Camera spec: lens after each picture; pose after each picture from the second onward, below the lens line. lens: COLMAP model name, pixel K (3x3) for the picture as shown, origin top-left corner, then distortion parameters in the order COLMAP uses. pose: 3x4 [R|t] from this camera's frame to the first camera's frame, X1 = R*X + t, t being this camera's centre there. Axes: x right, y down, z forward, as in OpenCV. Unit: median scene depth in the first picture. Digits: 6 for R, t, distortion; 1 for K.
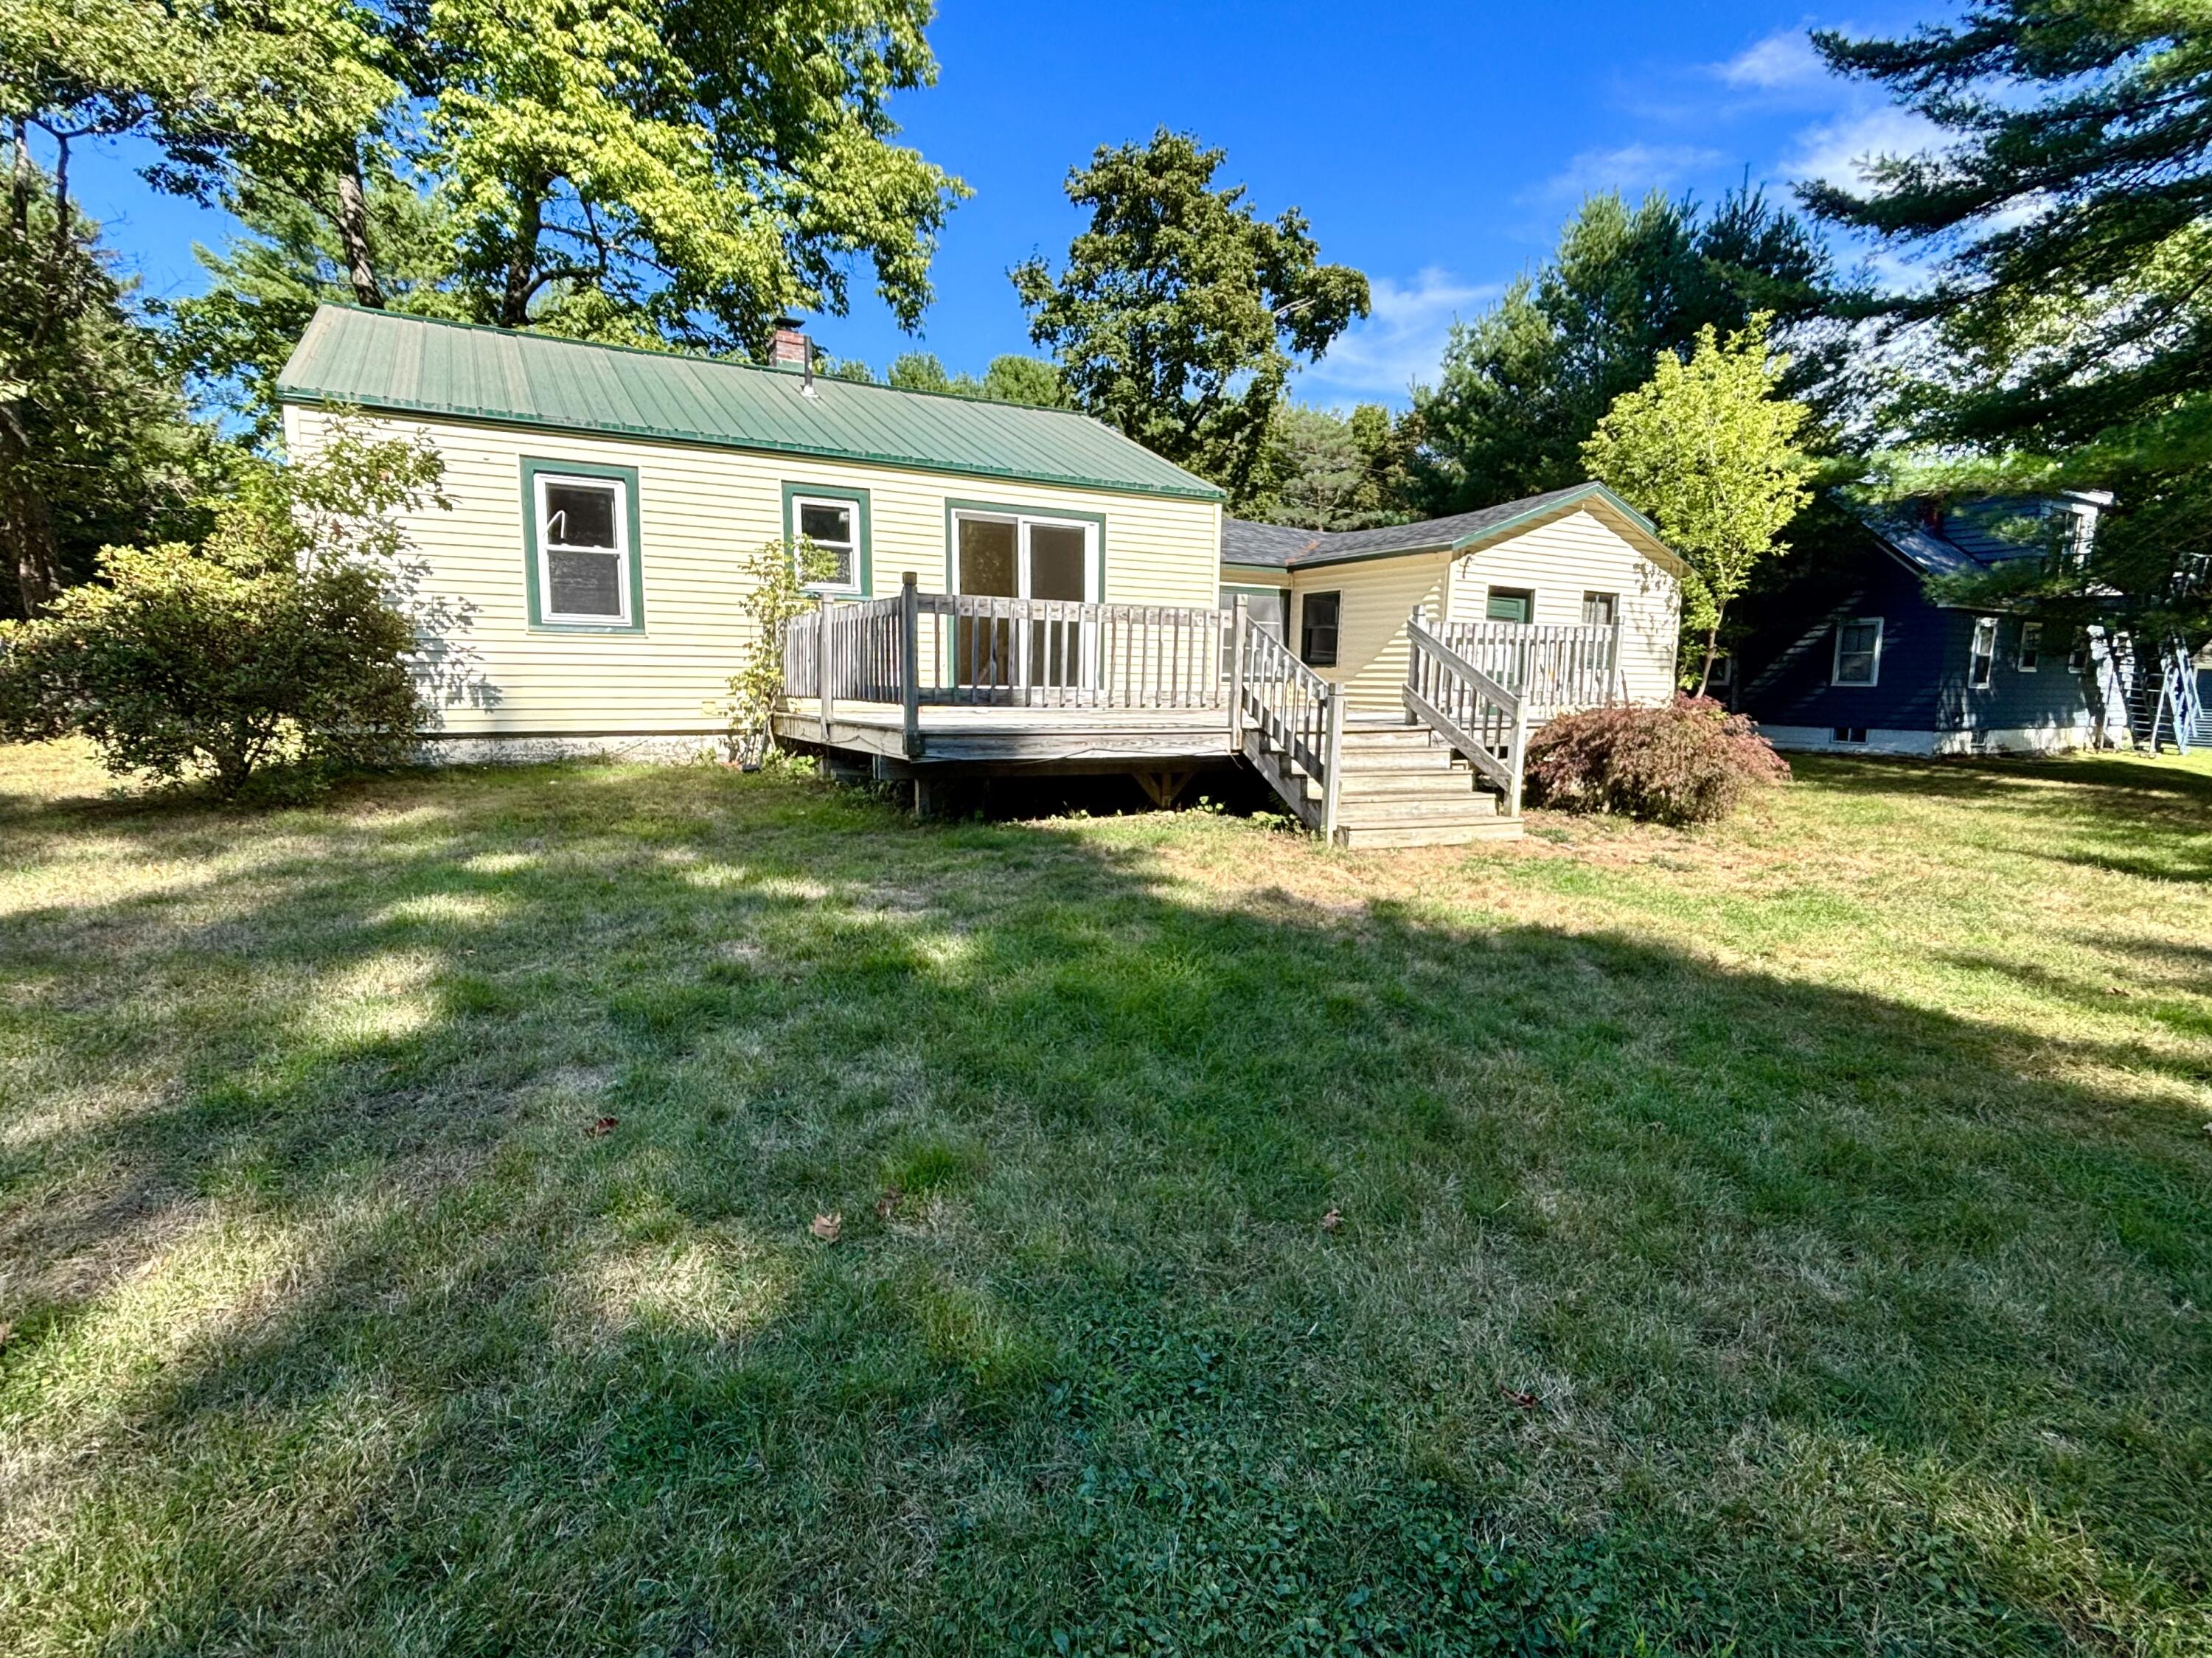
lens RADIAL K [[1057.3, 0, 1089.2], [0, 1057.3, 838.0], [0, 0, 1]] dist [-0.005005, 0.001095]
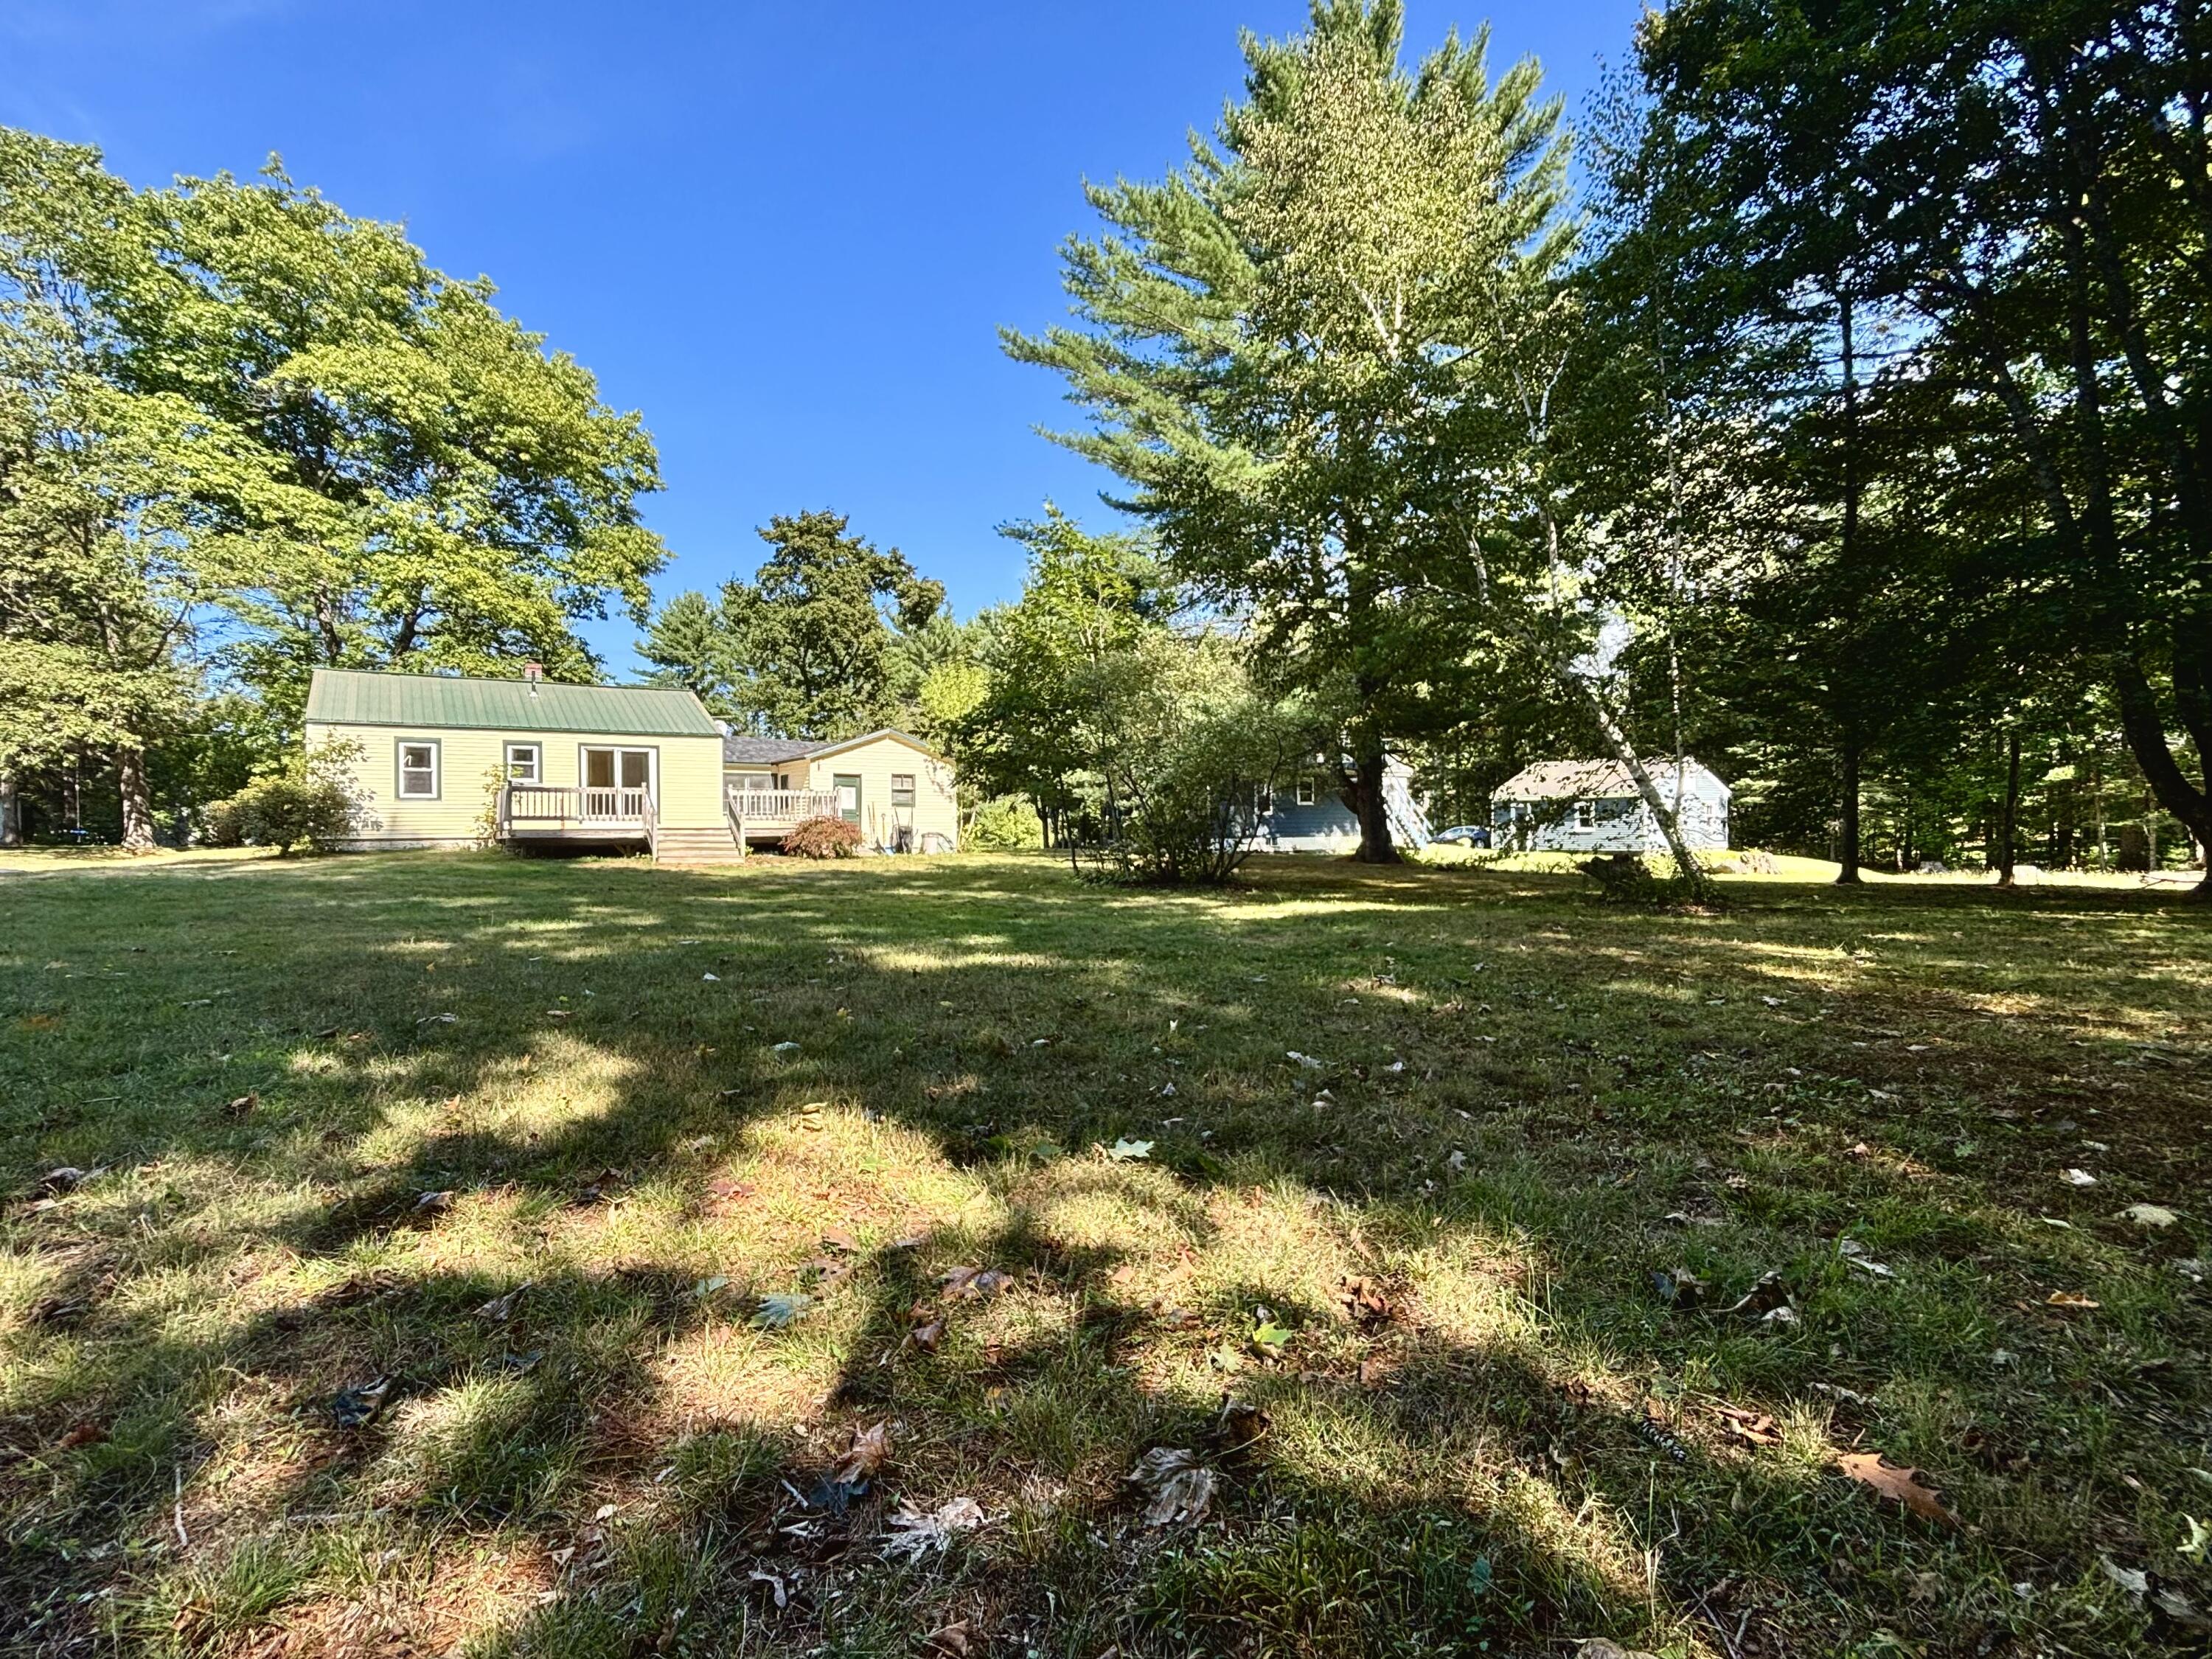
lens RADIAL K [[1057.4, 0, 1096.9], [0, 1057.4, 847.5], [0, 0, 1]] dist [-0.005005, 0.001095]
pose [[0.997388, -0.020768, 0.069185, 0.961502], [0.029914, 0.990542, -0.133910, 0.304103], [-0.065749, 0.135630, 0.988575, -1.585817]]
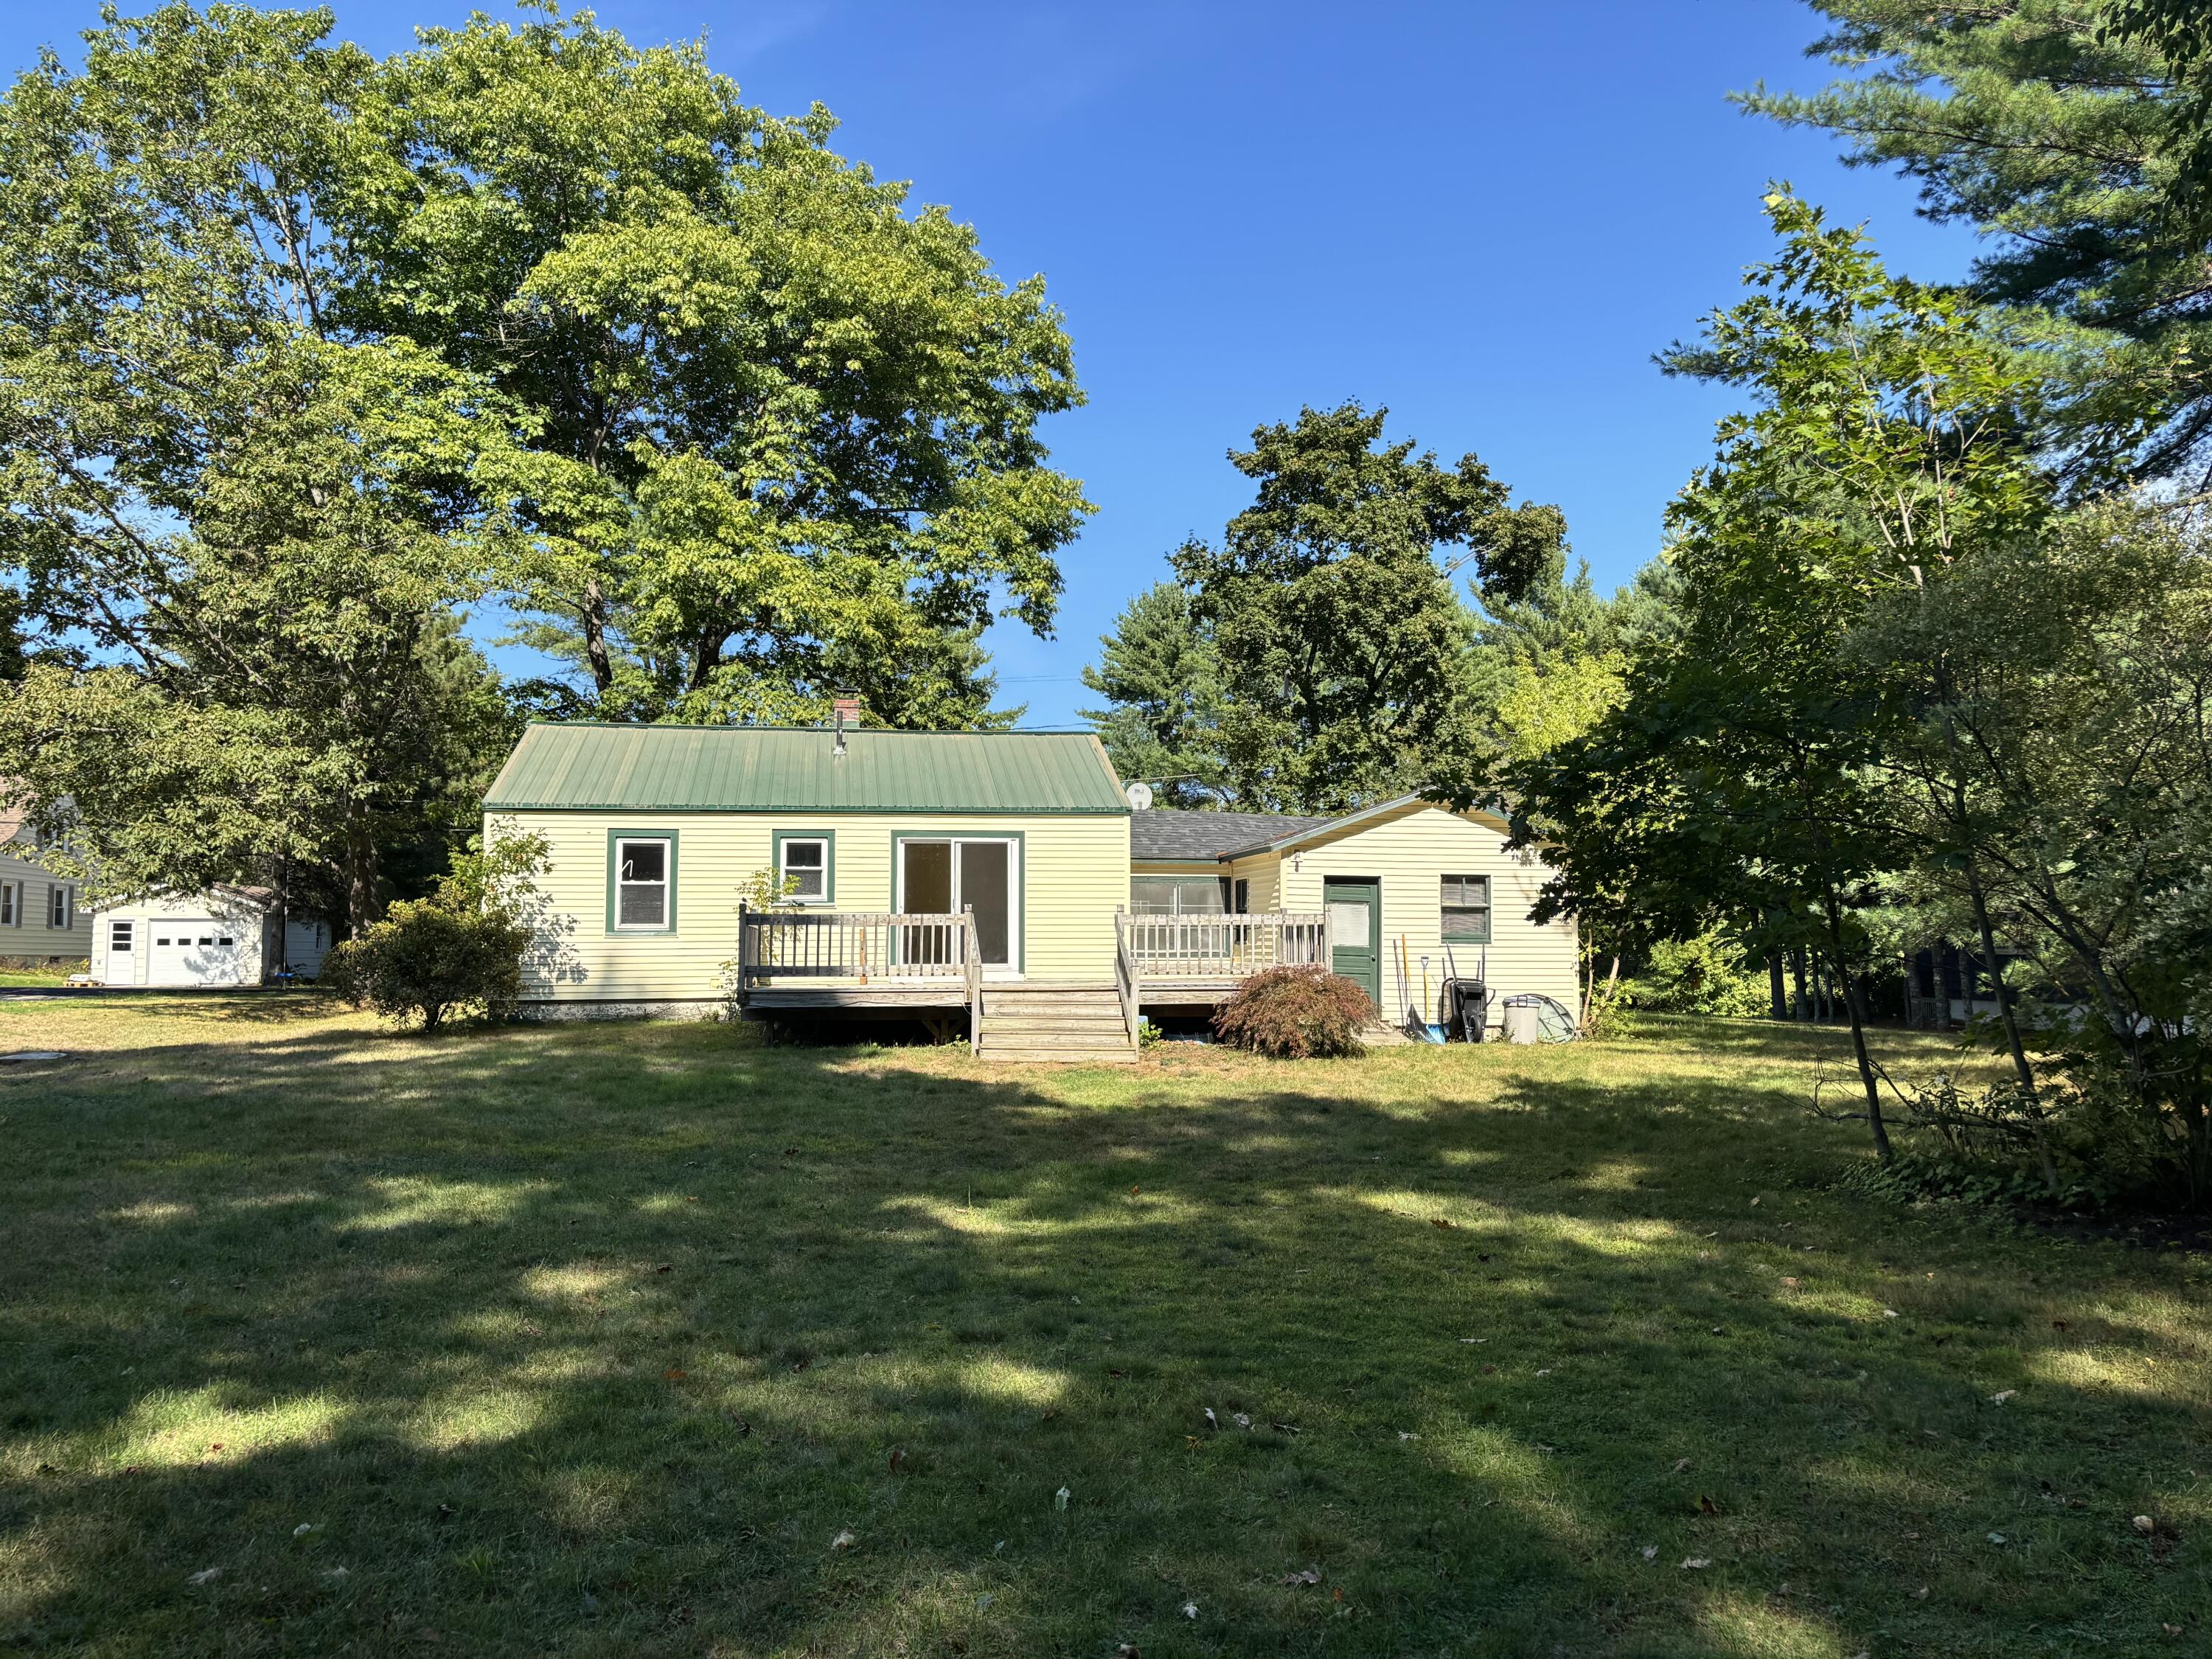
lens RADIAL K [[1682.5, 0, 1111.2], [0, 1682.5, 847.5], [0, 0, 1]] dist [0.057704, -0.022963]
pose [[0.939195, -0.038340, -0.341237, 0.967350], [-0.035600, 0.977521, -0.207811, 0.161807], [0.341534, 0.207323, 0.916718, -1.005597]]
